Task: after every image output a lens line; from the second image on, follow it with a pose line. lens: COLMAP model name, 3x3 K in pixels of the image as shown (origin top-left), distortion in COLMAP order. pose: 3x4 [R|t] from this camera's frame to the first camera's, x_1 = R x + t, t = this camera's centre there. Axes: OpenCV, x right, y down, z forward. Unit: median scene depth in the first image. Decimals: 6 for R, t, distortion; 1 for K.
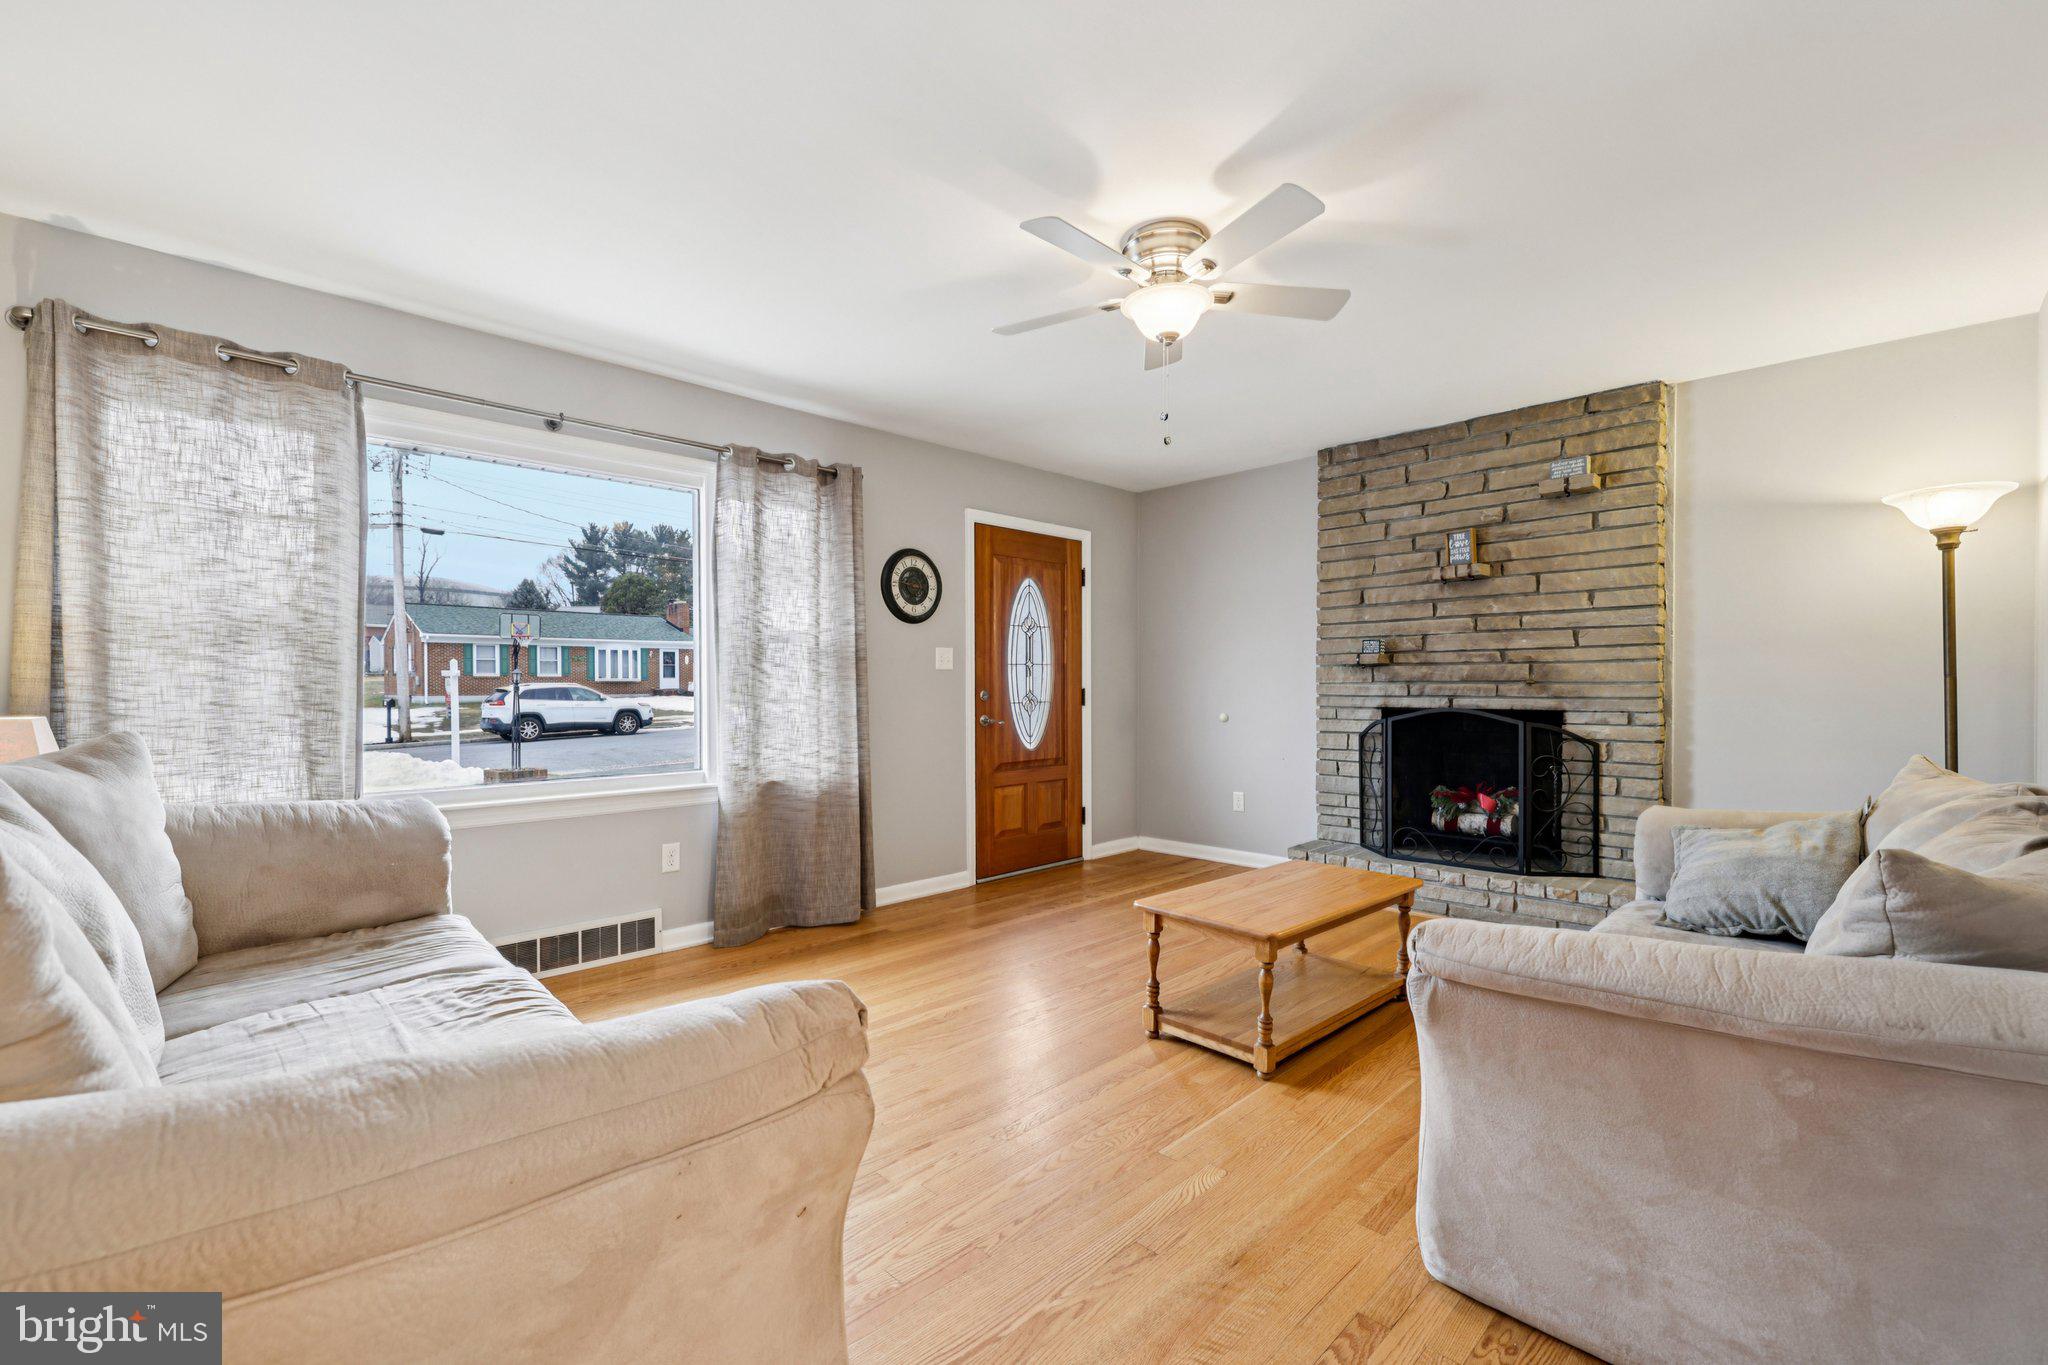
lens RADIAL K [[862.2, 0, 998.8], [0, 862.2, 717.9], [0, 0, 1]] dist [-0.000151, -0.000011]
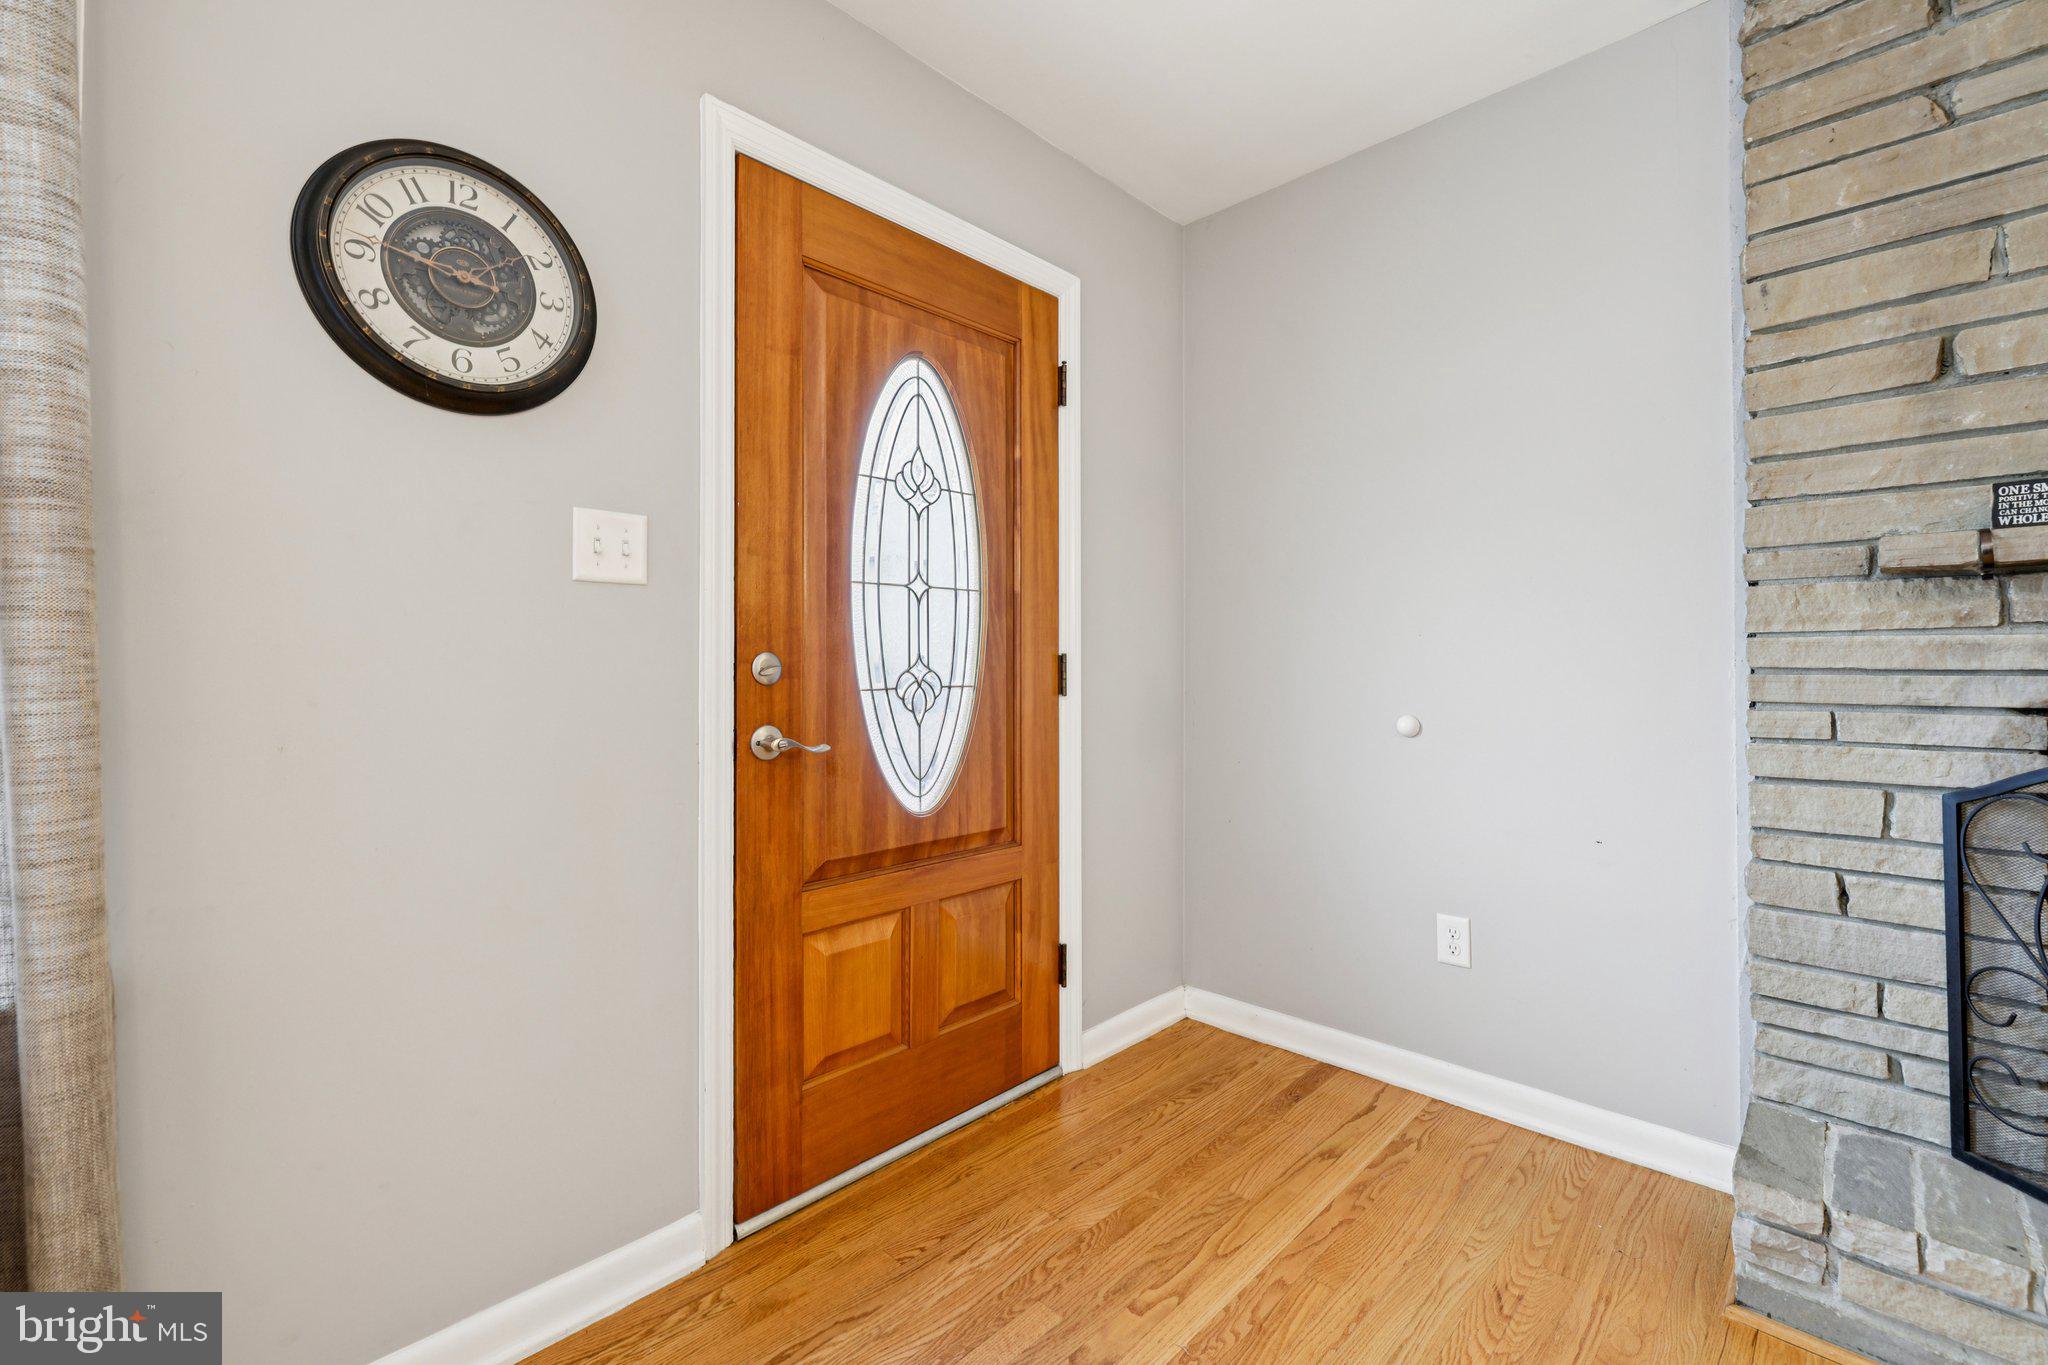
lens RADIAL K [[865.0, 0, 1011.6], [0, 865.0, 686.3], [0, 0, 1]] dist [-0.001490, -0.000064]
pose [[0.999445, 0.002312, 0.033225, 0.064354], [-0.001733, 0.999846, -0.017453, -0.012399], [-0.033260, 0.017385, 0.999295, 0.627846]]
